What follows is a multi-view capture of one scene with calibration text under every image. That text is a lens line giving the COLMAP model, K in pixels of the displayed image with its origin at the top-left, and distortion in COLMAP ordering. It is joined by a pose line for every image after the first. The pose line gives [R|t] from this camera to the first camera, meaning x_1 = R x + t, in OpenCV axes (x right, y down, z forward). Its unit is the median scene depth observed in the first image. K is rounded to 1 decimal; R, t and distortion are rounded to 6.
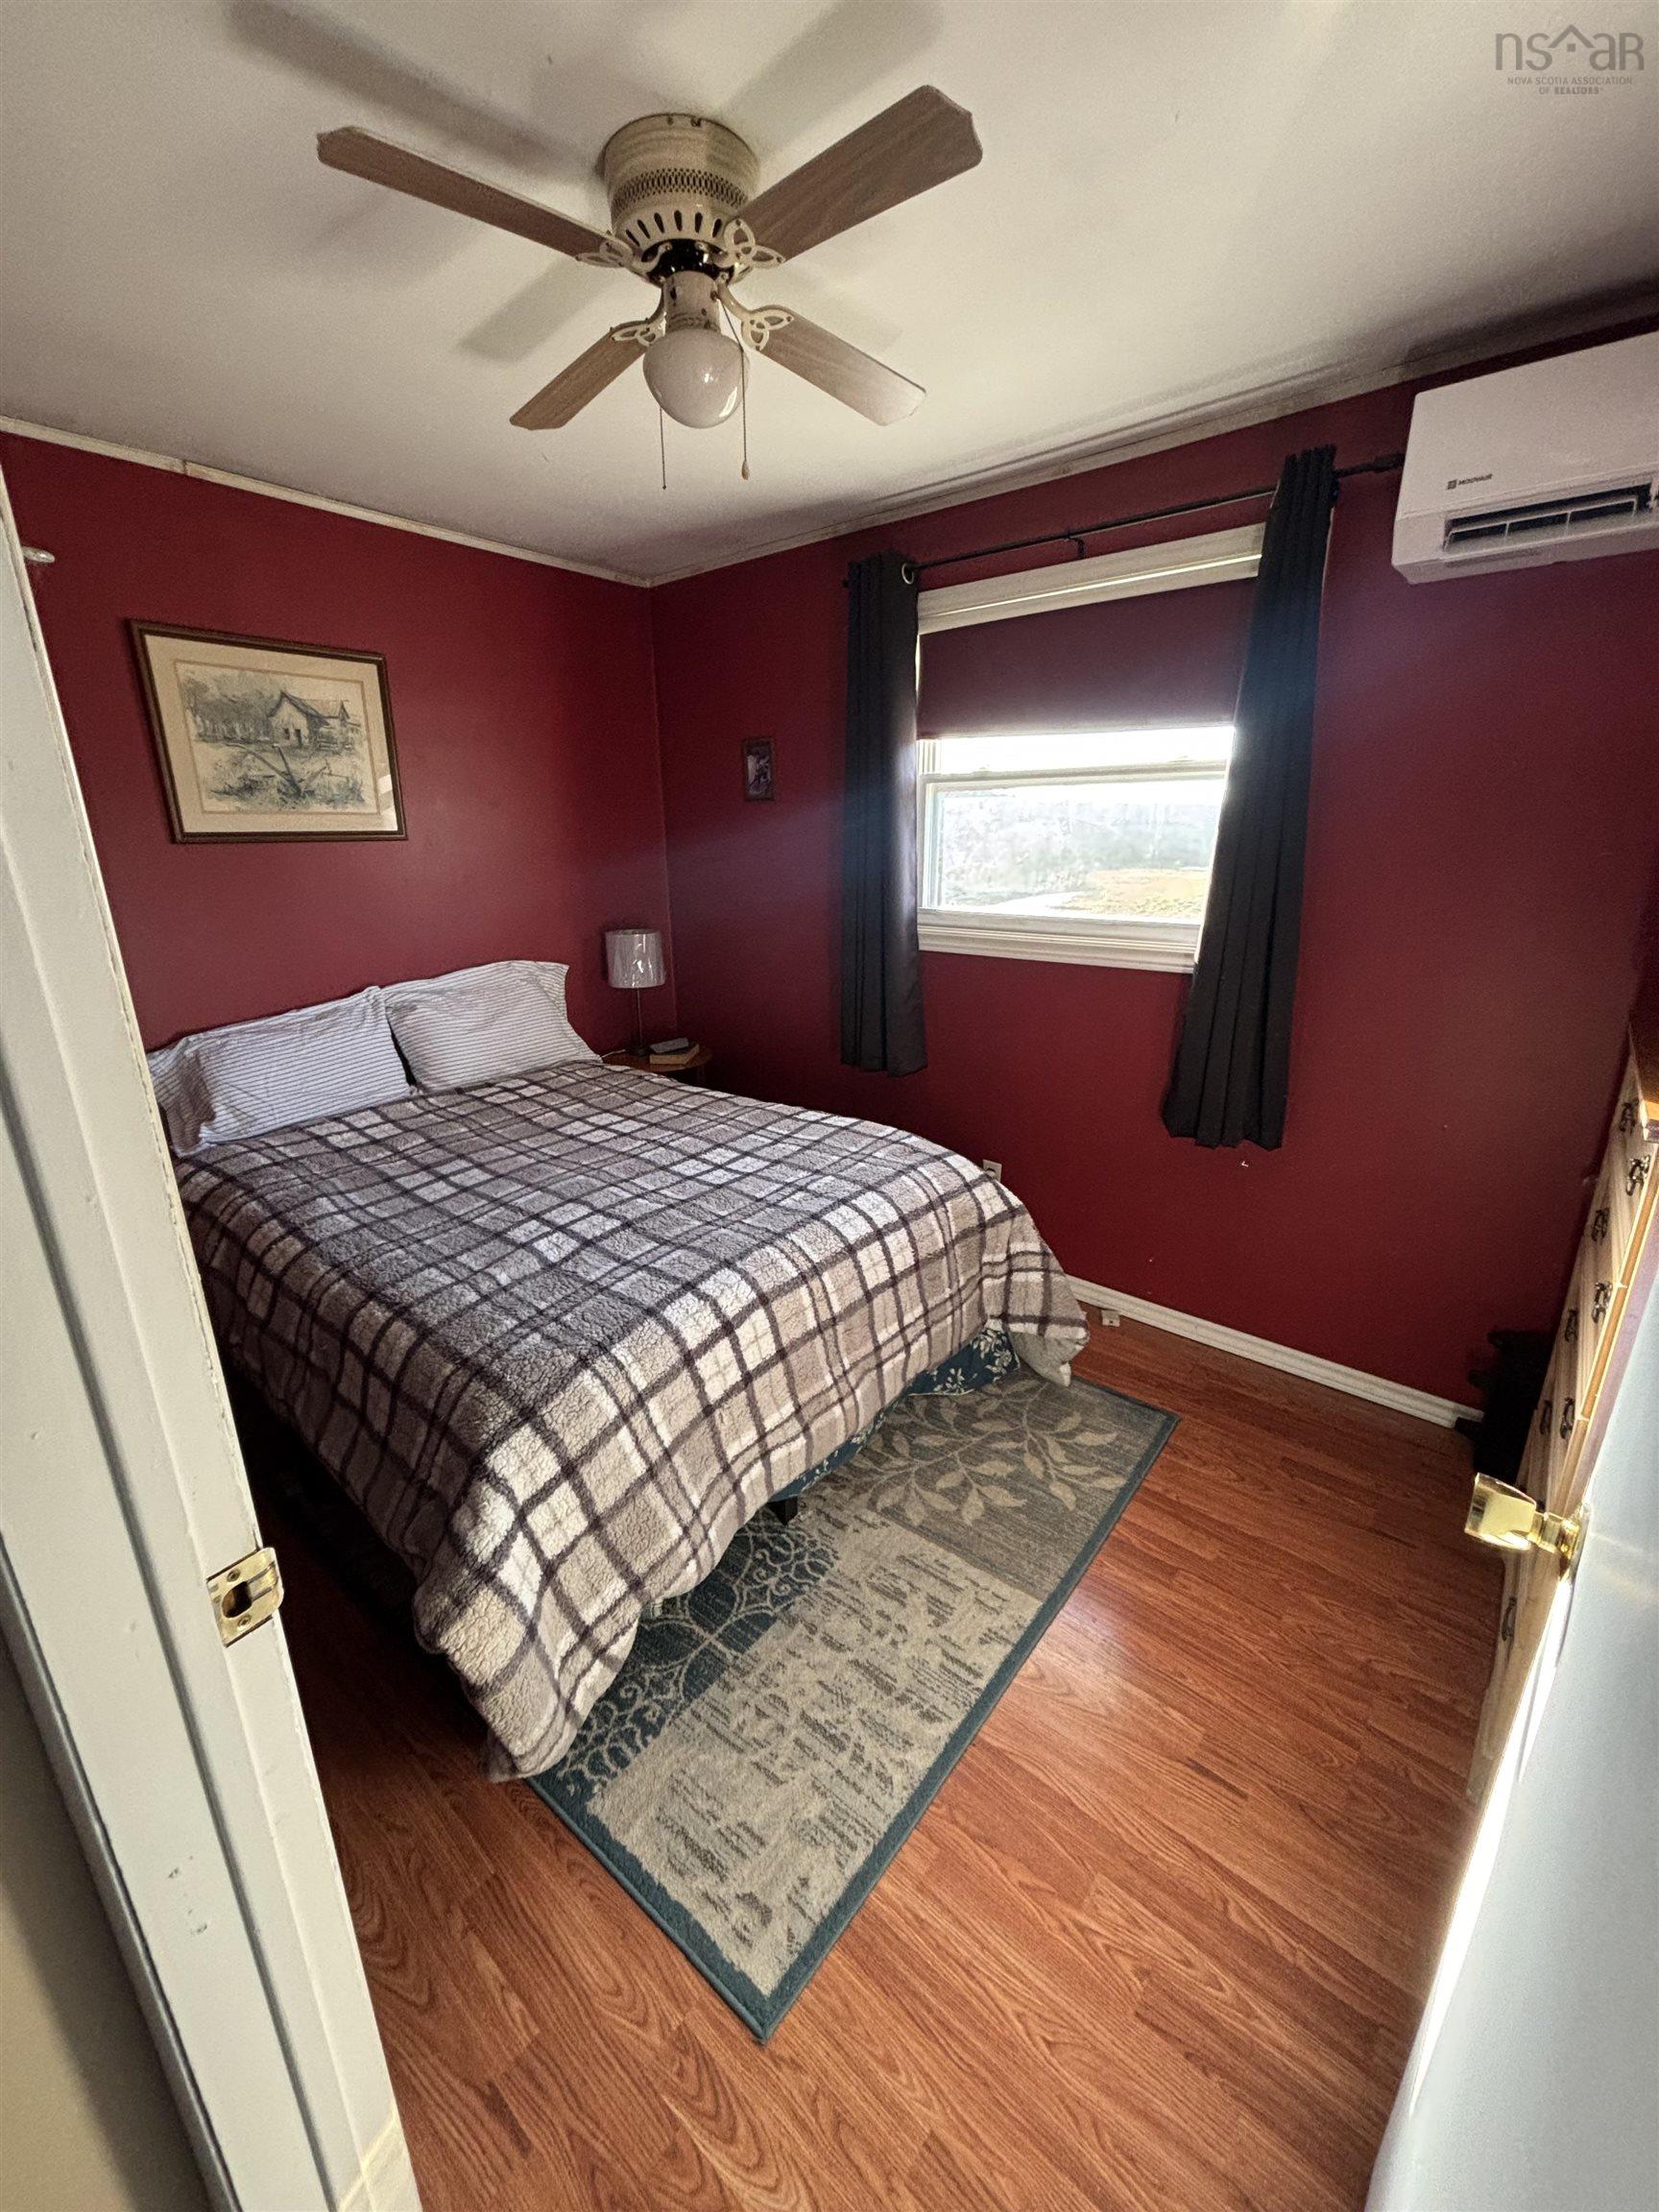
lens RADIAL K [[892.3, 0, 836.5], [0, 892.3, 1099.9], [0, 0, 1]] dist [-0.000194, -0.000151]
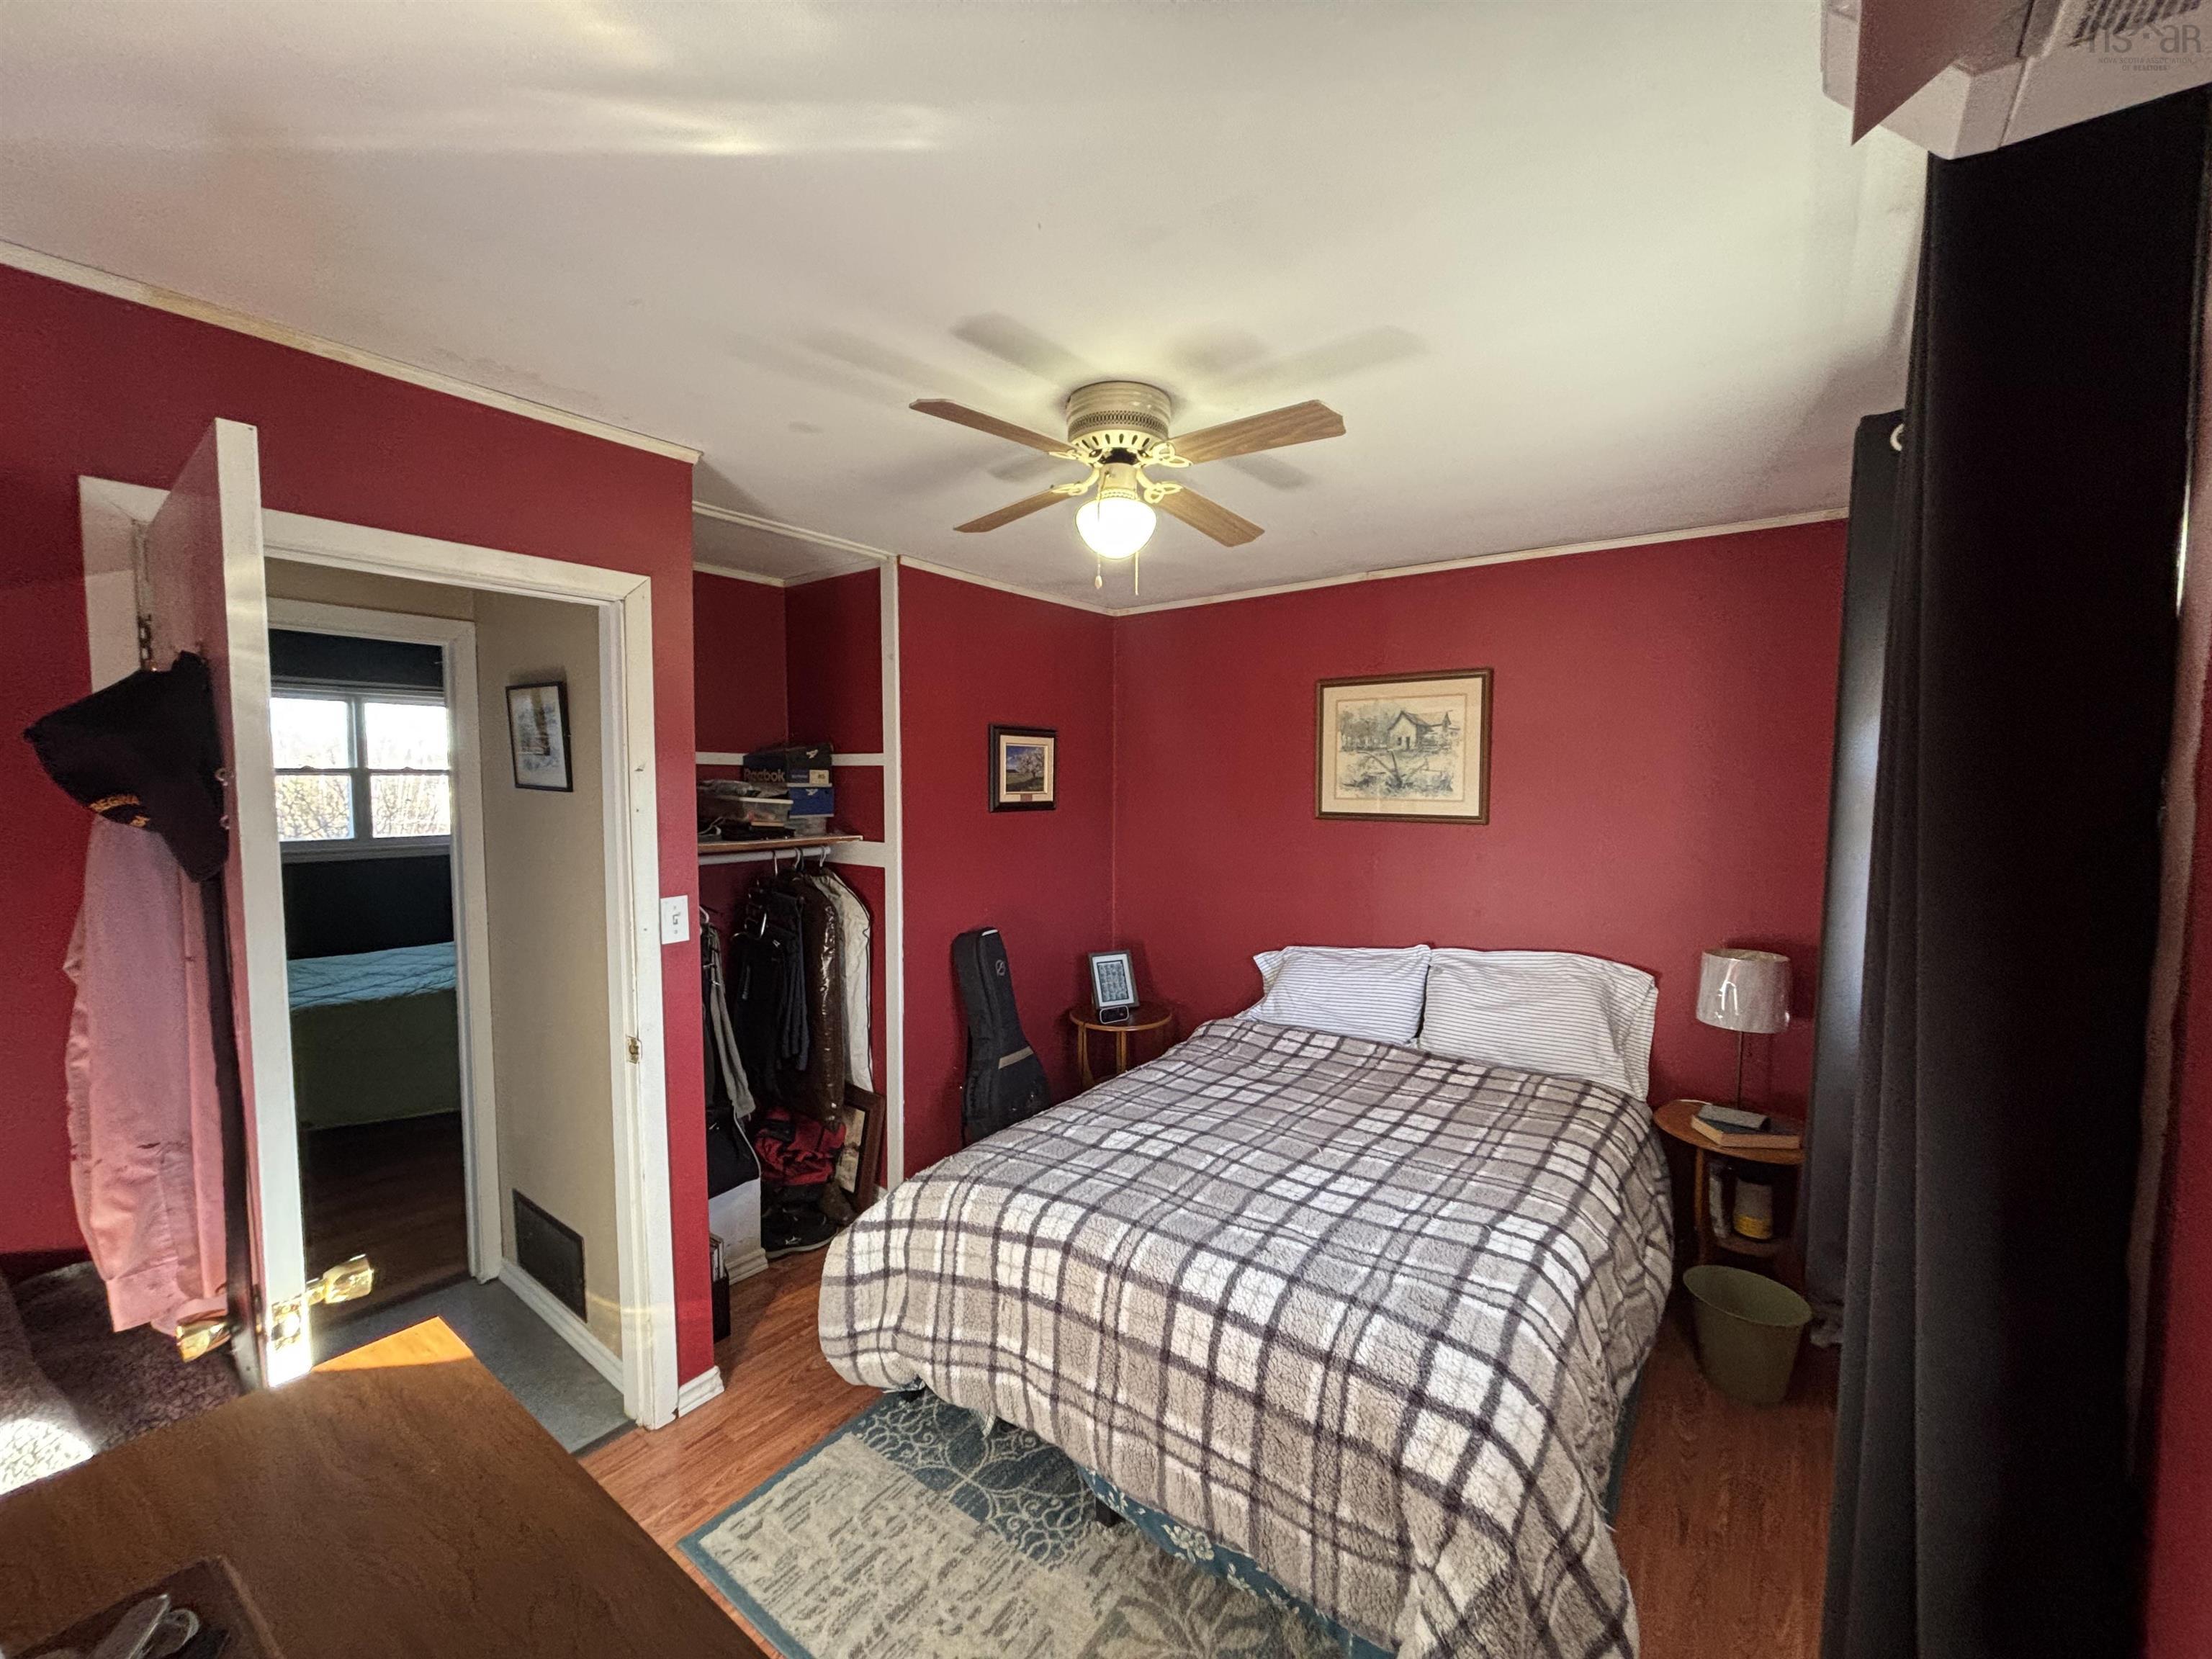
lens RADIAL K [[892.3, 0, 1113.2], [0, 892.3, 840.0], [0, 0, 1]] dist [-0.000194, -0.000151]
pose [[0.046917, 0.075799, -0.996019, 0.681591], [-0.300247, 0.952077, 0.058312, -0.233718], [0.952707, 0.296316, 0.067427, 0.581427]]
